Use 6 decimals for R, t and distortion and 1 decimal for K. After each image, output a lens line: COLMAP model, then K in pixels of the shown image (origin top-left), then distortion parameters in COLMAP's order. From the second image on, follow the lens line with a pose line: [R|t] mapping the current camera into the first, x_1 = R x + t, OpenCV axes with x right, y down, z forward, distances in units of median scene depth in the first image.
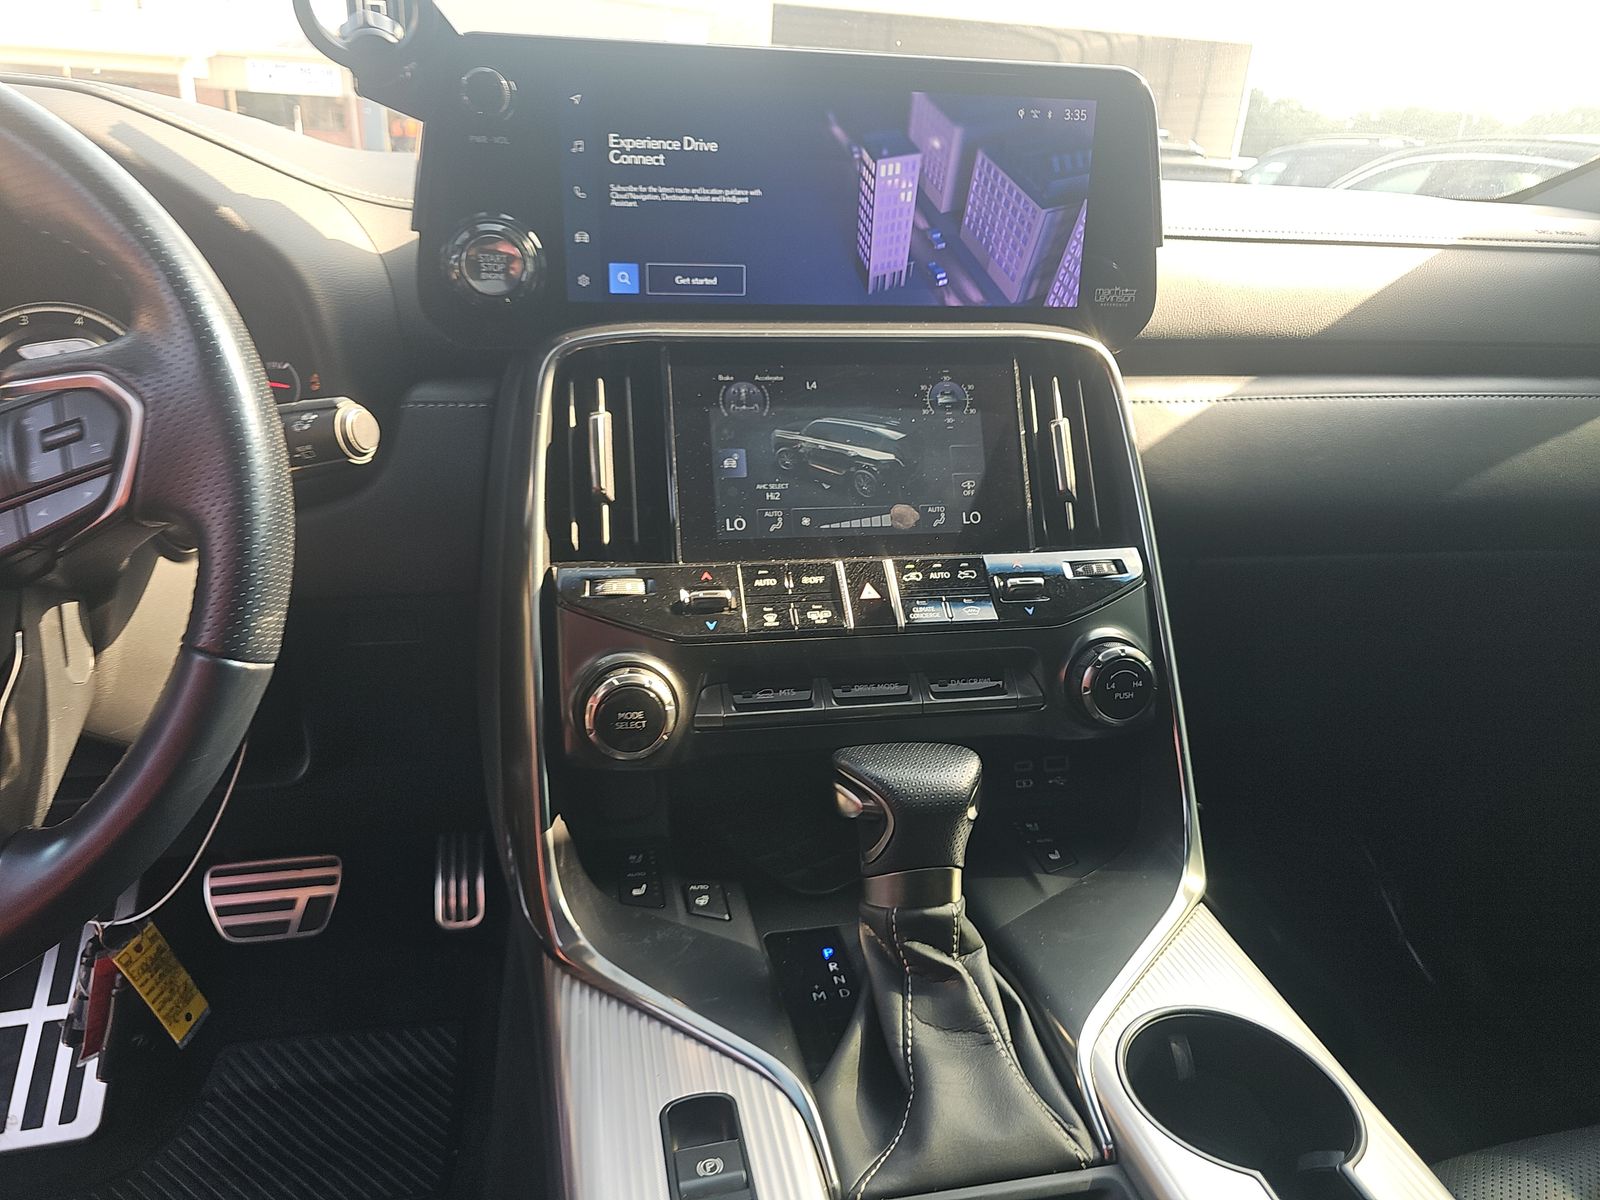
lens RADIAL K [[1069.4, 0, 800.1], [0, 1069.4, 625.9], [0, 0, 1]] dist [-0.002712, 0.000464]
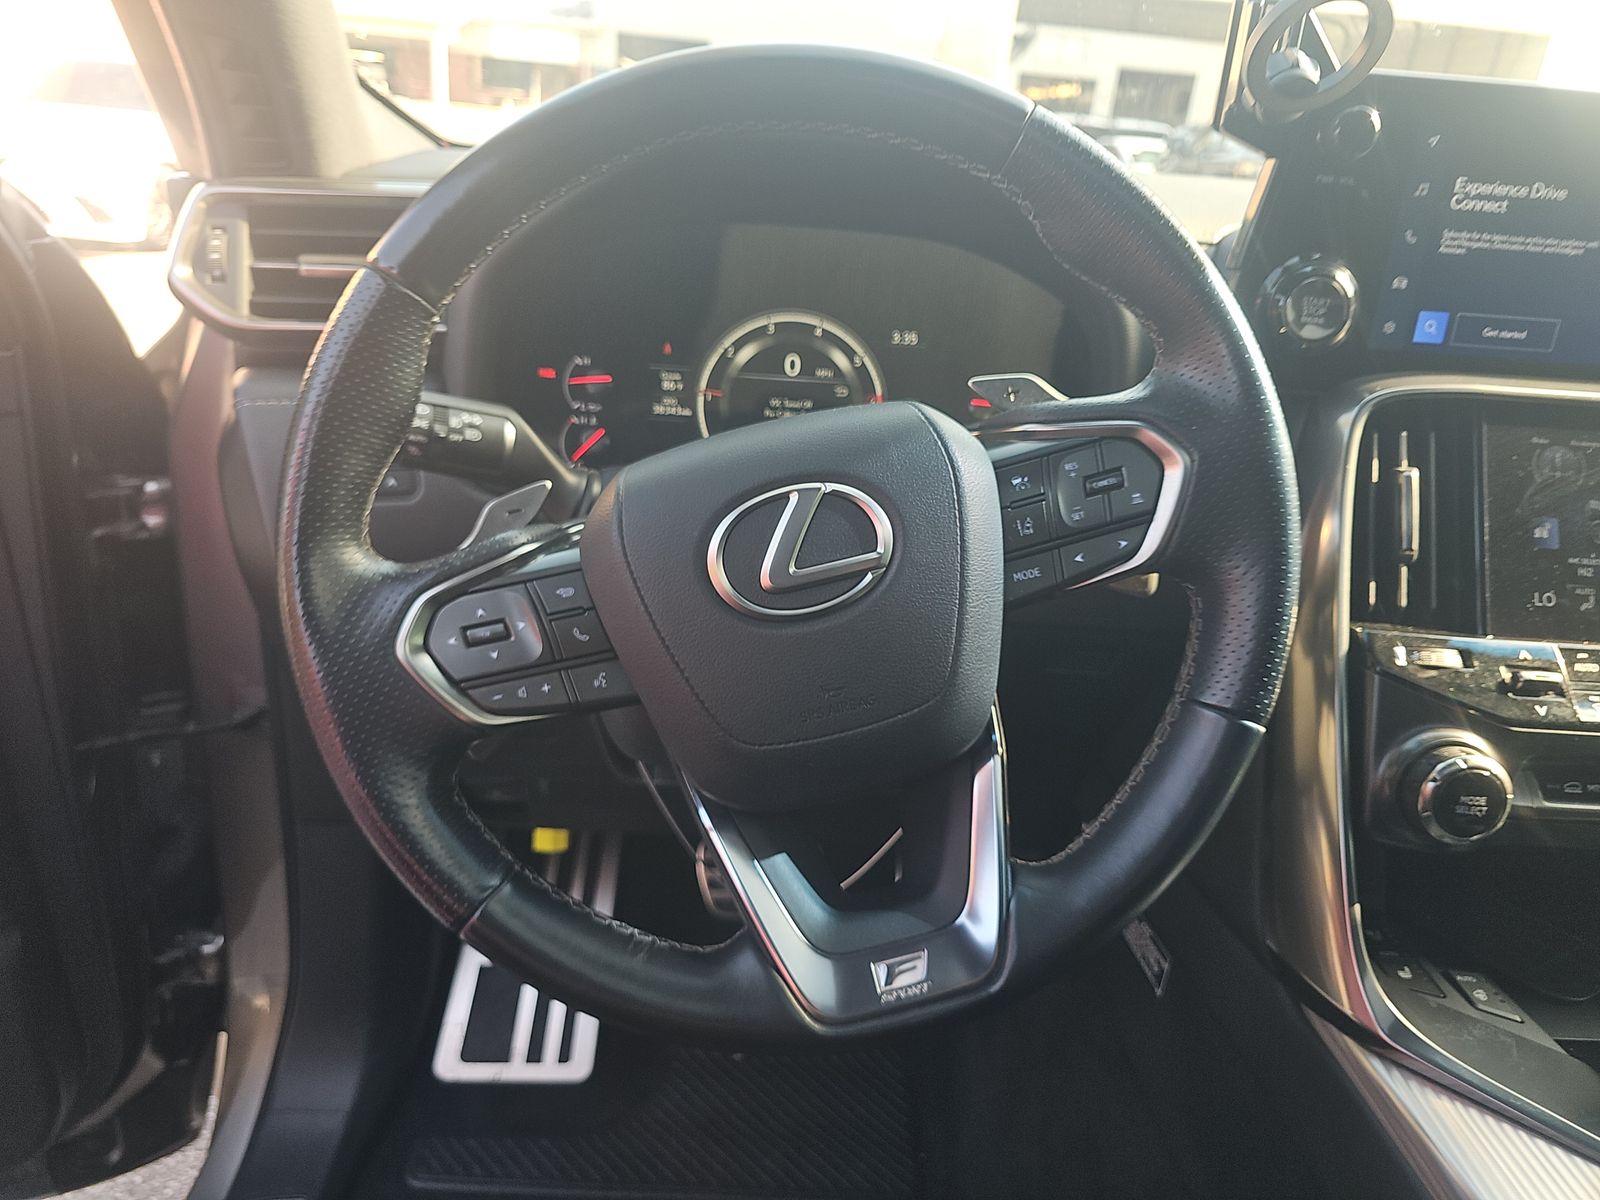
lens RADIAL K [[1068.9, 0, 800.0], [0, 1068.9, 600.0], [0, 0, 1]] dist [0.049149, -0.048442]
pose [[0.980130, 0.105758, -0.167812, -0.539811], [-0.107375, 0.994218, -0.000565, -0.024430], [0.166782, 0.018572, 0.985819, -0.035977]]
